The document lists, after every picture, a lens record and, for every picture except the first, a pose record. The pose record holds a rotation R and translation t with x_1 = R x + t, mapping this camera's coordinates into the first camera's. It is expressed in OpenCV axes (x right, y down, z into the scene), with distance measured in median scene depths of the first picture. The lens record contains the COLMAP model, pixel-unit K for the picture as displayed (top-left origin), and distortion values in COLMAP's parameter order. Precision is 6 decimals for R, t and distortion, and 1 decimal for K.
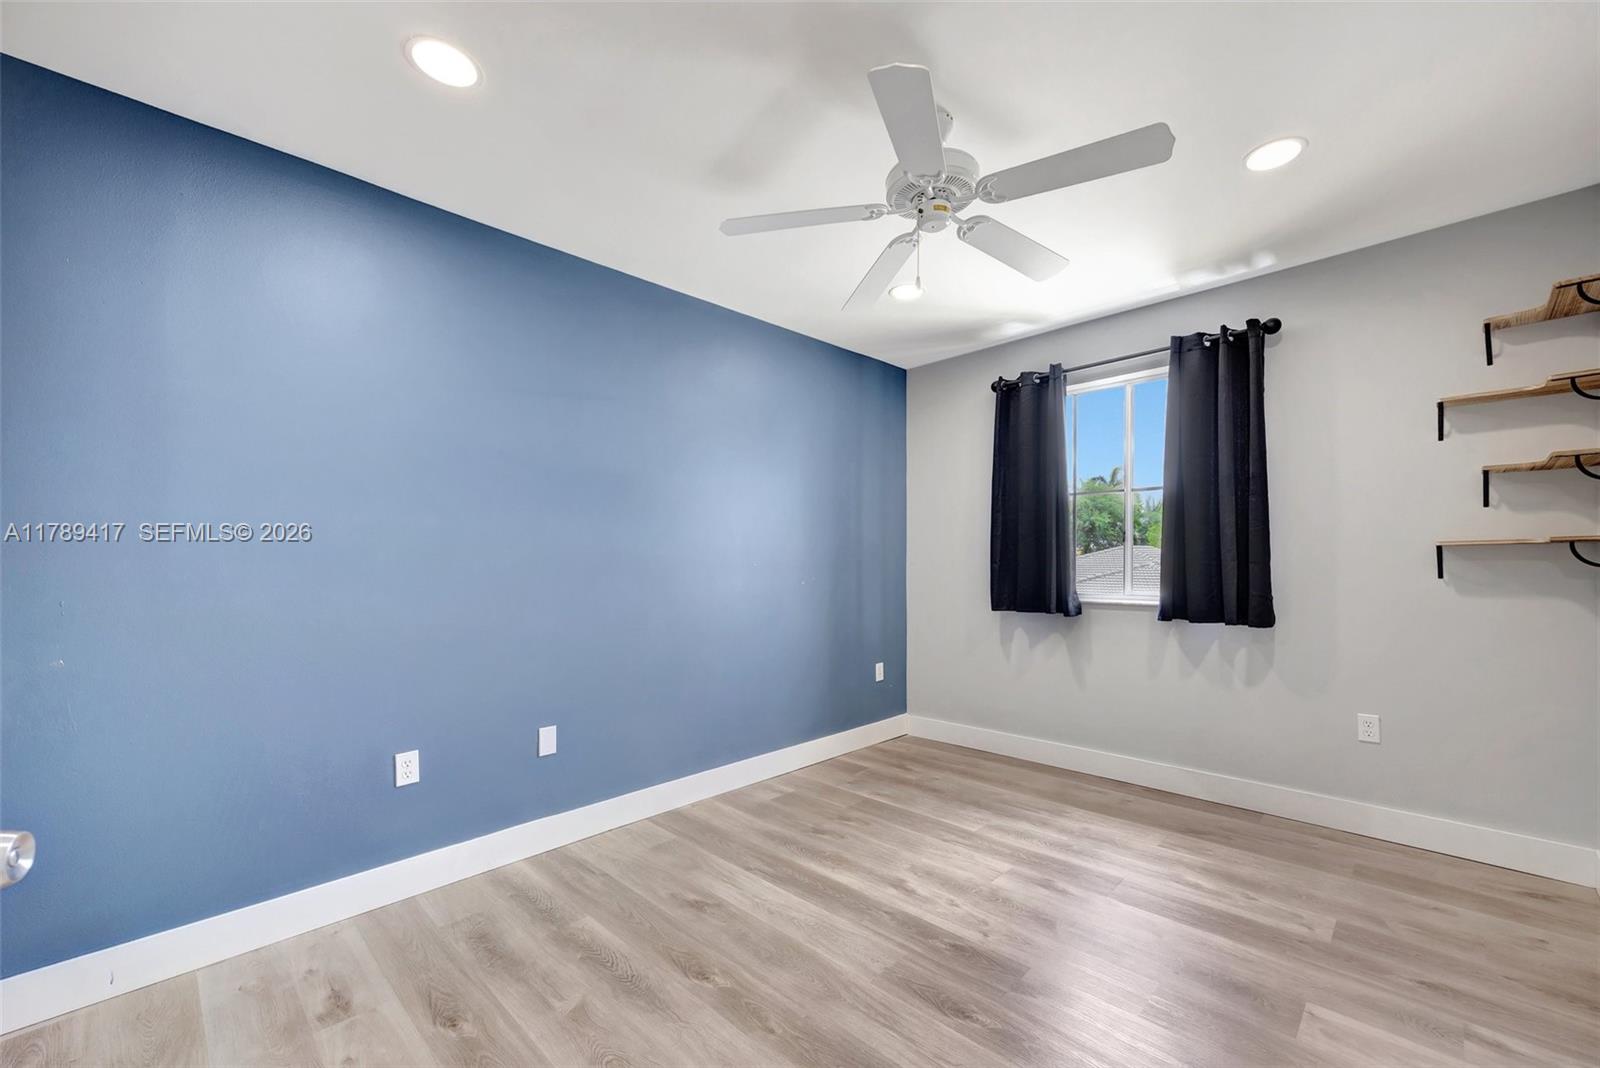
lens RADIAL K [[629.0, 0, 827.0], [0, 629.0, 548.4], [0, 0, 1]] dist [0.001536, 0.000001]
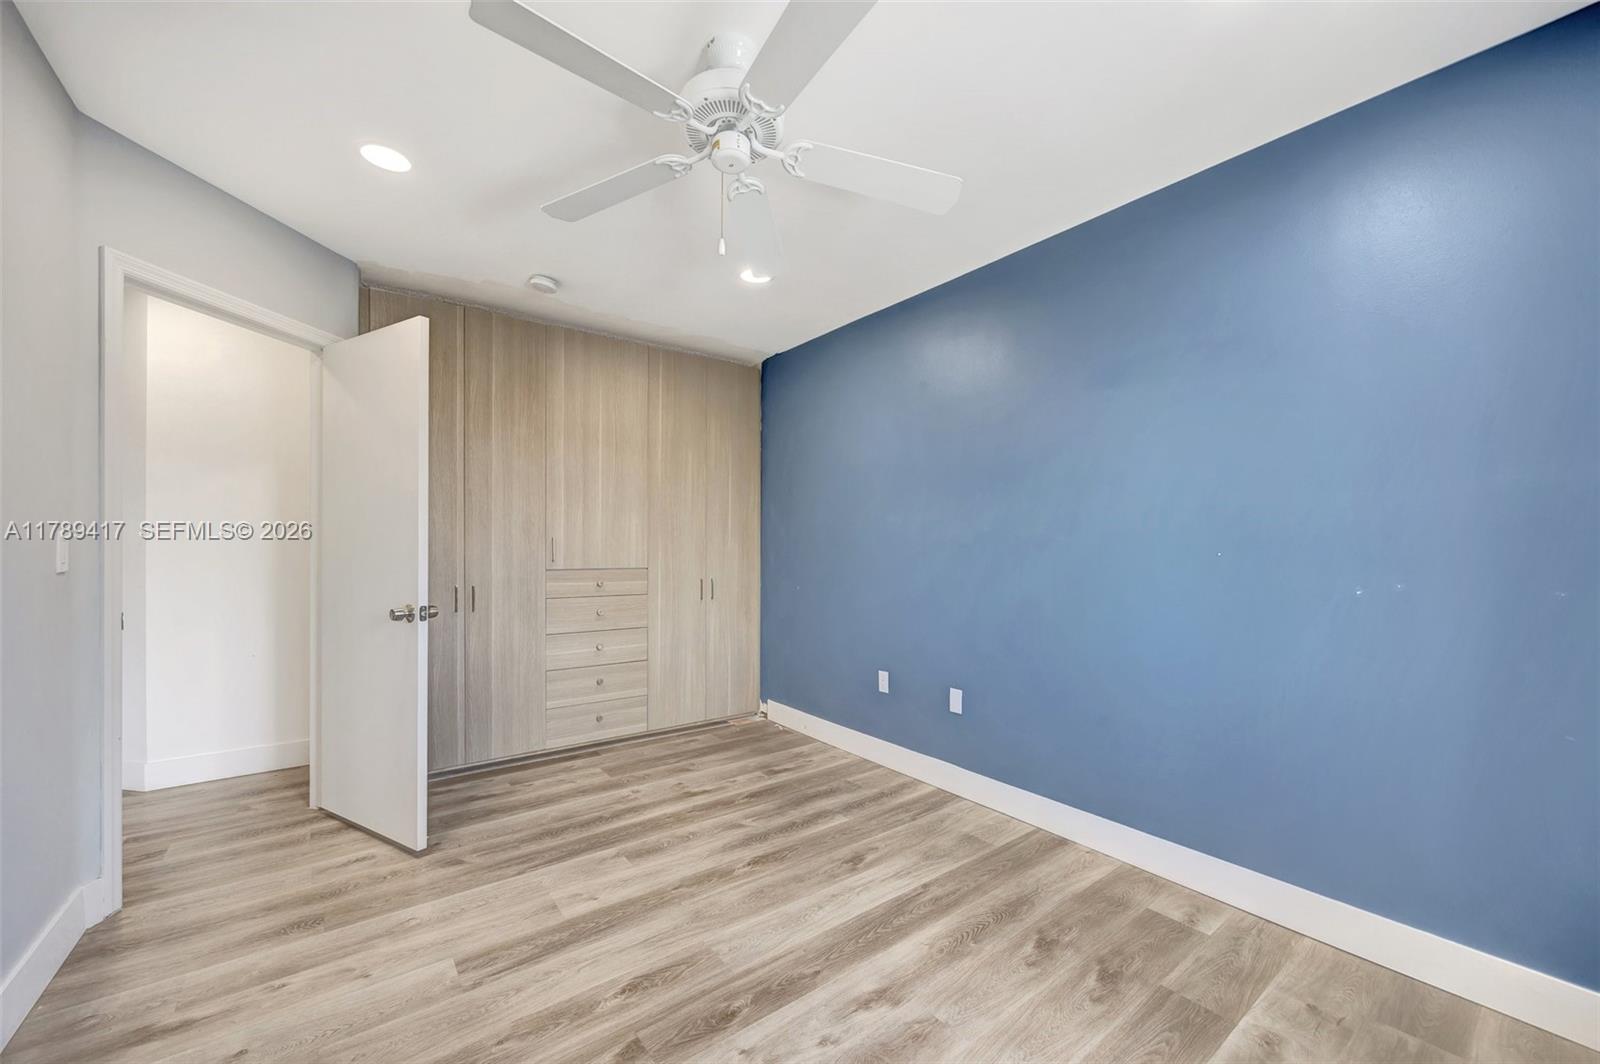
lens RADIAL K [[629.0, 0, 827.0], [0, 629.0, 546.4], [0, 0, 1]] dist [0.001536, 0.000001]
pose [[-0.136074, 0.006670, -0.990676, 0.806731], [0.021348, 0.999765, 0.003799, 0.007776], [0.990469, -0.020632, -0.136185, 0.999320]]
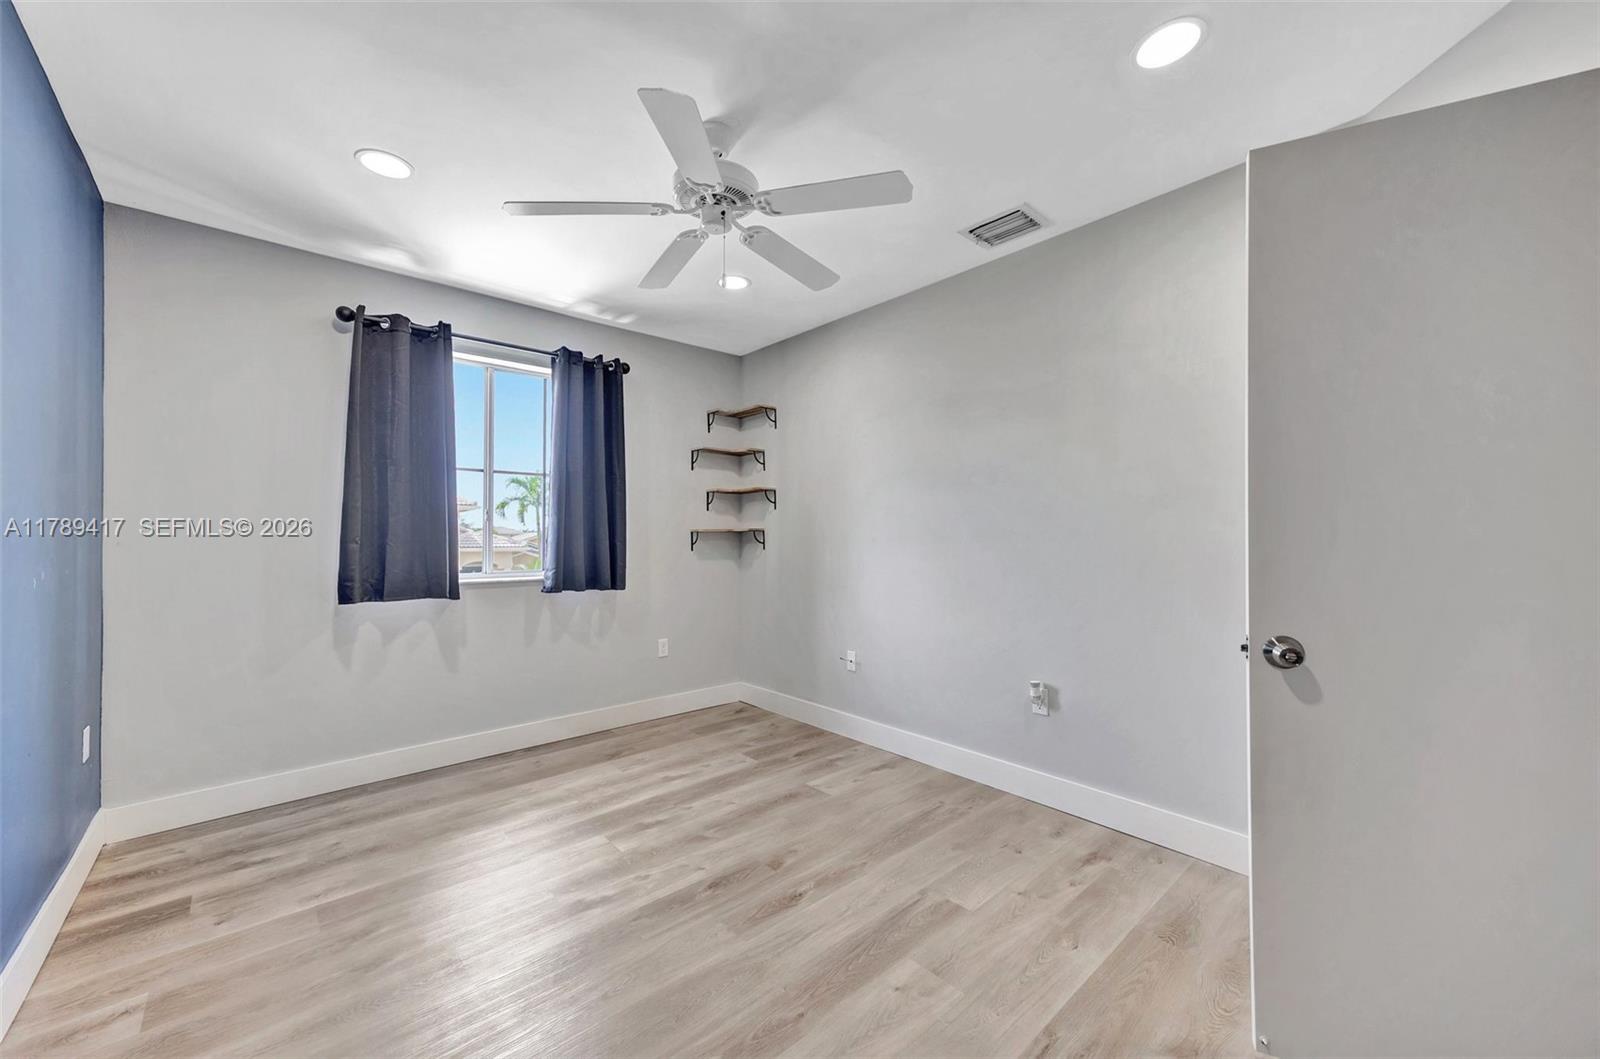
lens RADIAL K [[600.3, 0, 800.2], [0, 600.3, 534.8], [0, 0, 1]] dist [0.007260, -0.000011]
pose [[0.094457, 0.011301, 0.995465, -0.675269], [-0.020009, 0.999755, -0.009452, 0.014749], [-0.995328, -0.019026, 0.094660, 0.602147]]
